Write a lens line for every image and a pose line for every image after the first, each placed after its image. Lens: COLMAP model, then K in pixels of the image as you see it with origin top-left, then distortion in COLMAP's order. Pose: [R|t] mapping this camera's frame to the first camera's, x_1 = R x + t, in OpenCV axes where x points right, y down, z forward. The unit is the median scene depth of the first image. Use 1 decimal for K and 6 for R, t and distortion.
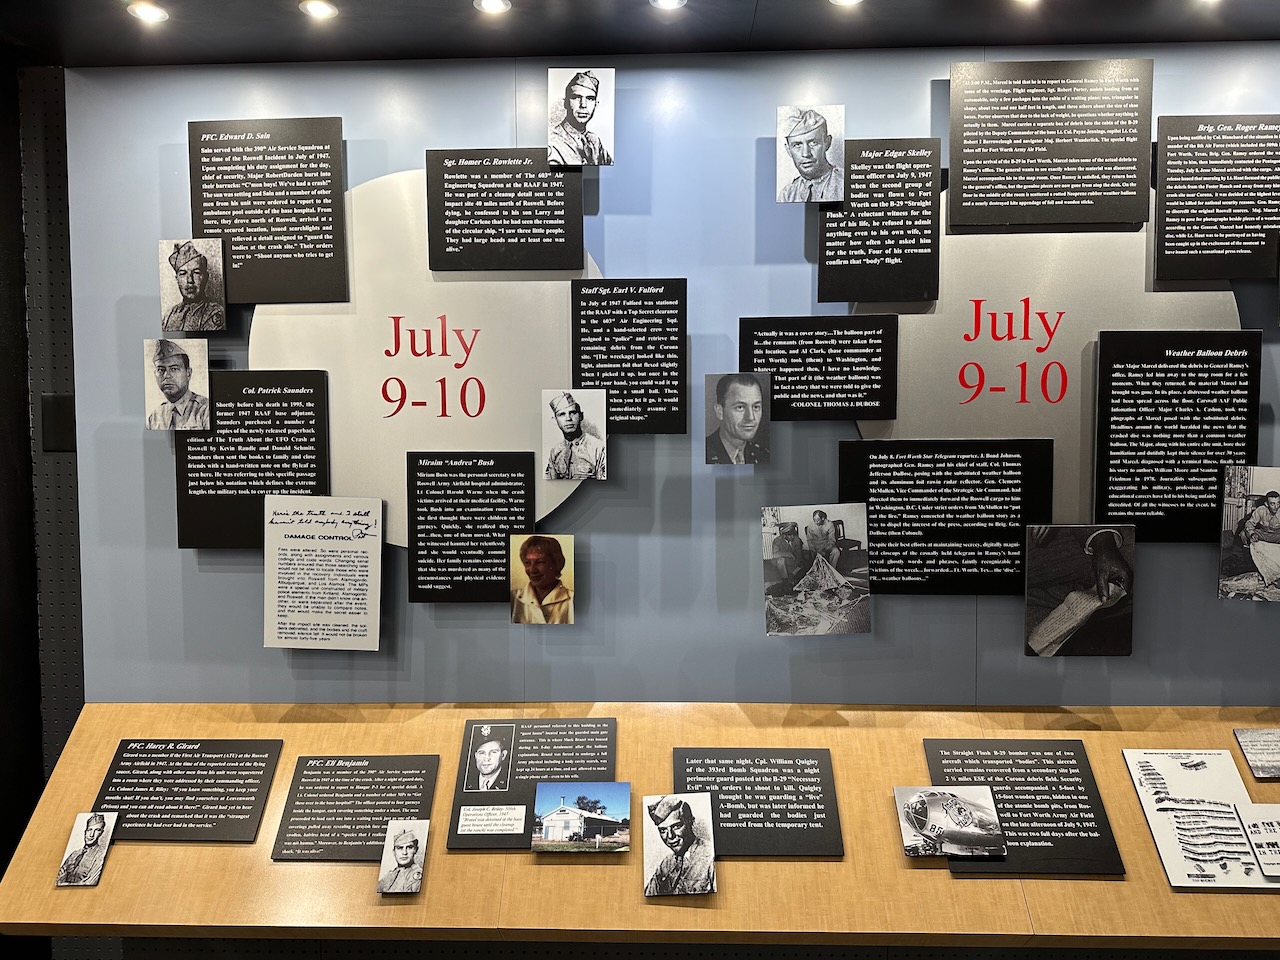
lens RADIAL K [[898.8, 0, 640.0], [0, 898.8, 480.0], [0, 0, 1]] dist [0.048481, -0.003324]
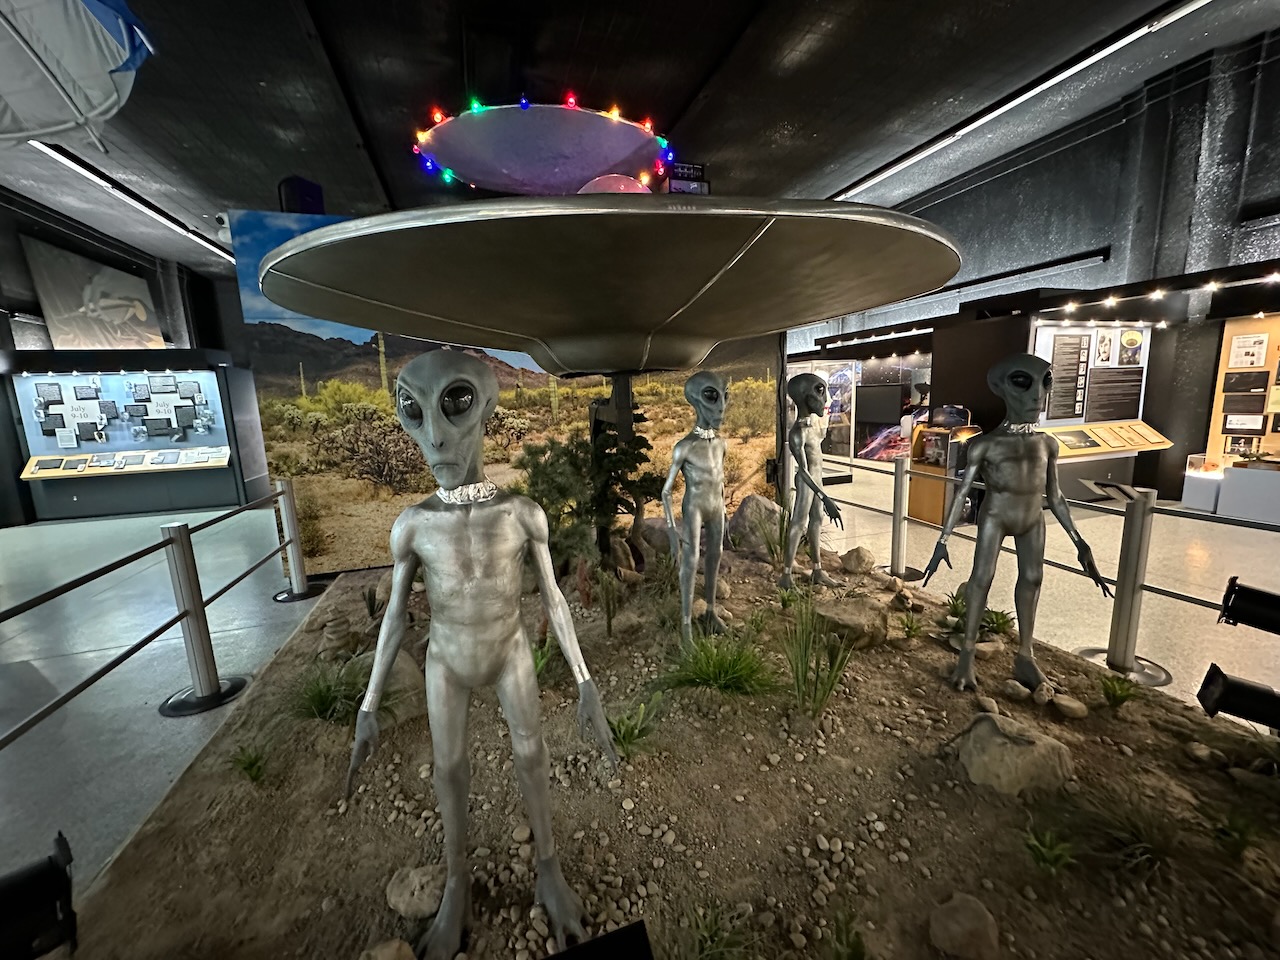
lens RADIAL K [[510.2, 0, 640.0], [0, 510.2, 480.0], [0, 0, 1]] dist [0.000537, 0.000289]
pose [[0.938303, -0.086370, 0.334855, 2.988033], [0.051647, 0.992448, 0.111264, 0.236502], [-0.341936, -0.087105, 0.935678, -5.218166]]
